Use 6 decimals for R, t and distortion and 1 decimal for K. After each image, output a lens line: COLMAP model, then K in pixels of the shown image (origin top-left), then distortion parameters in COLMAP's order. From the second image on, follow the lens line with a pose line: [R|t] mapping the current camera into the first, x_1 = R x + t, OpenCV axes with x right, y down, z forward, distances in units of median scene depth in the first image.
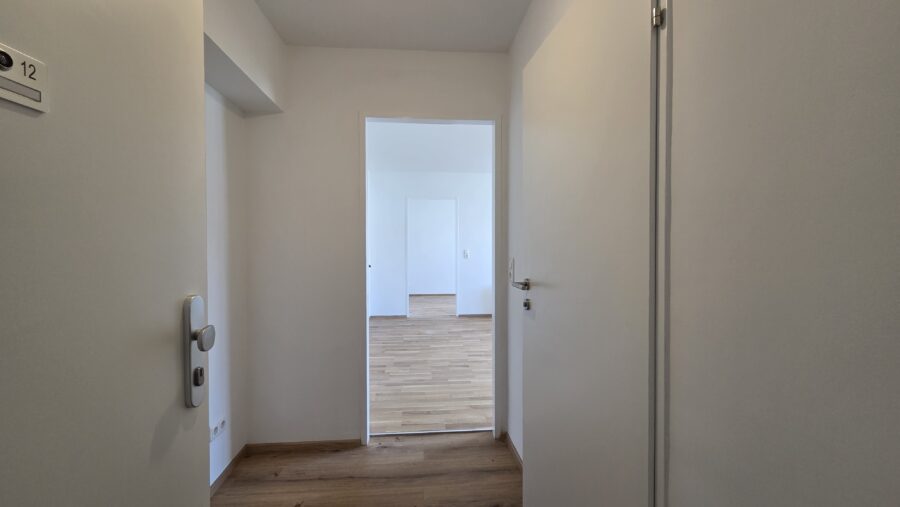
lens RADIAL K [[367.3, 0, 451.3], [0, 367.3, 249.8], [0, 0, 1]] dist [0.000249, -0.000058]
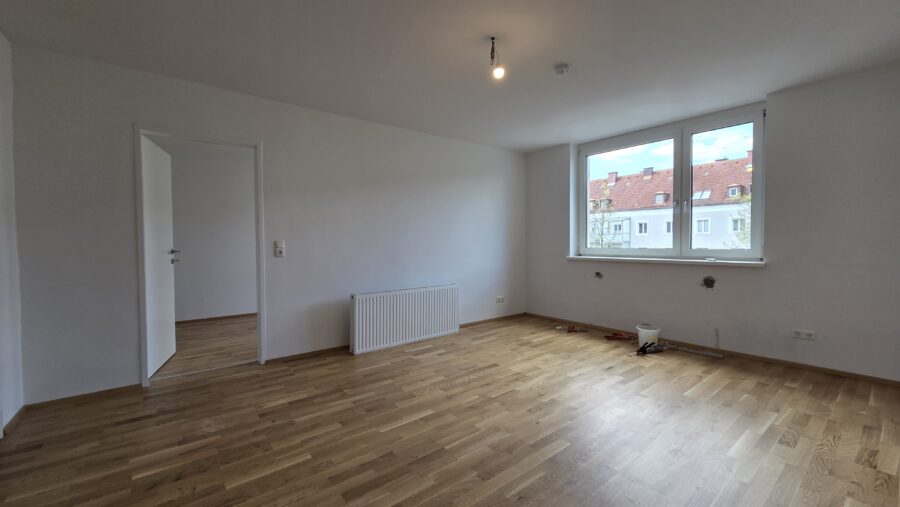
lens RADIAL K [[367.3, 0, 465.0], [0, 367.3, 236.1], [0, 0, 1]] dist [0.000249, -0.000058]
pose [[0.819848, -0.009866, 0.572497, -0.050151], [0.017732, 0.999809, -0.008163, 0.001754], [-0.572307, 0.016844, 0.819866, 0.394875]]
